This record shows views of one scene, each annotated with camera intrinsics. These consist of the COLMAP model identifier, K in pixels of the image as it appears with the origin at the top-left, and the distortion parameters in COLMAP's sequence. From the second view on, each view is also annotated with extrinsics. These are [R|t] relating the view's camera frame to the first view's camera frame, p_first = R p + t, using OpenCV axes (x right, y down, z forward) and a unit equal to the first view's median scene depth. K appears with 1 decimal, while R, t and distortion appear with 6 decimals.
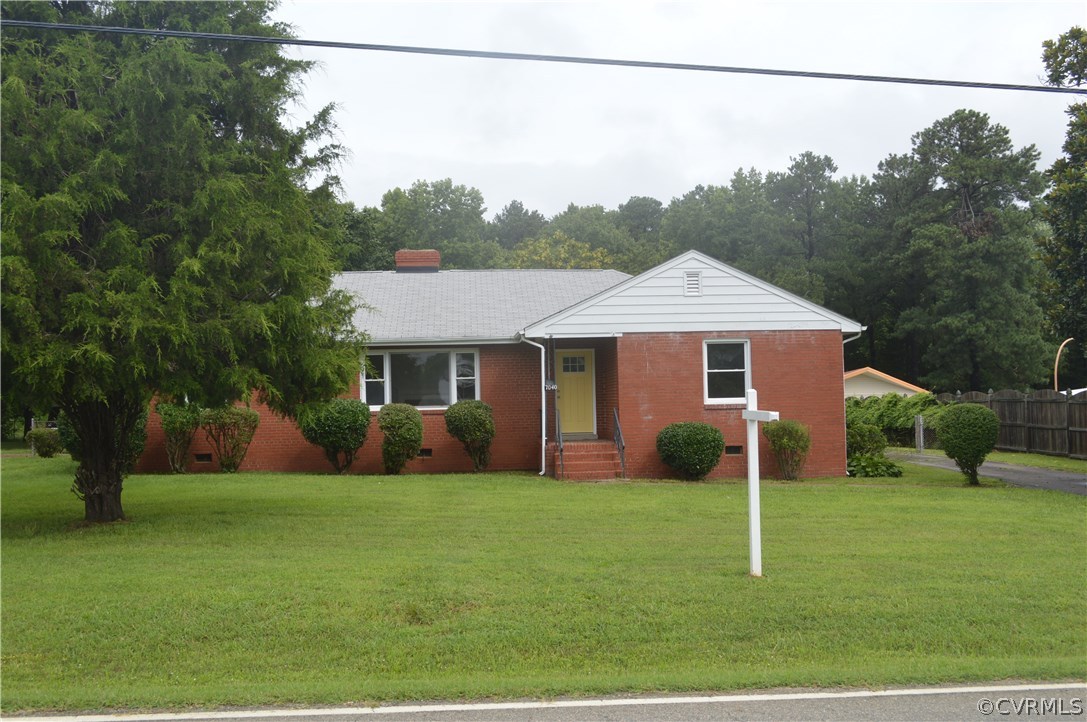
lens RADIAL K [[1141.2, 0, 543.5], [0, 1141.2, 361.0], [0, 0, 1]] dist [0.001149, -0.002273]
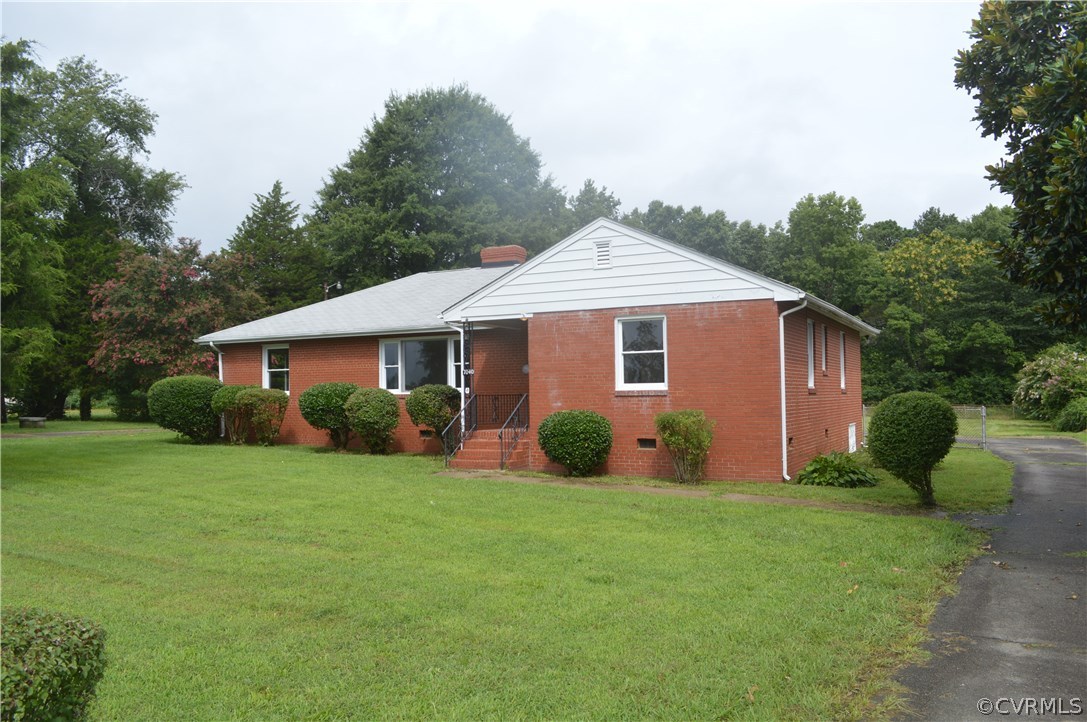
lens RADIAL K [[858.2, 0, 544.0], [0, 858.2, 359.3], [0, 0, 1]] dist [-0.013997, -0.003125]
pose [[0.846922, -0.012150, -0.531578, 0.445371], [0.014410, 0.999896, 0.000104, 0.012894], [0.531521, -0.007748, 0.847009, 0.405736]]
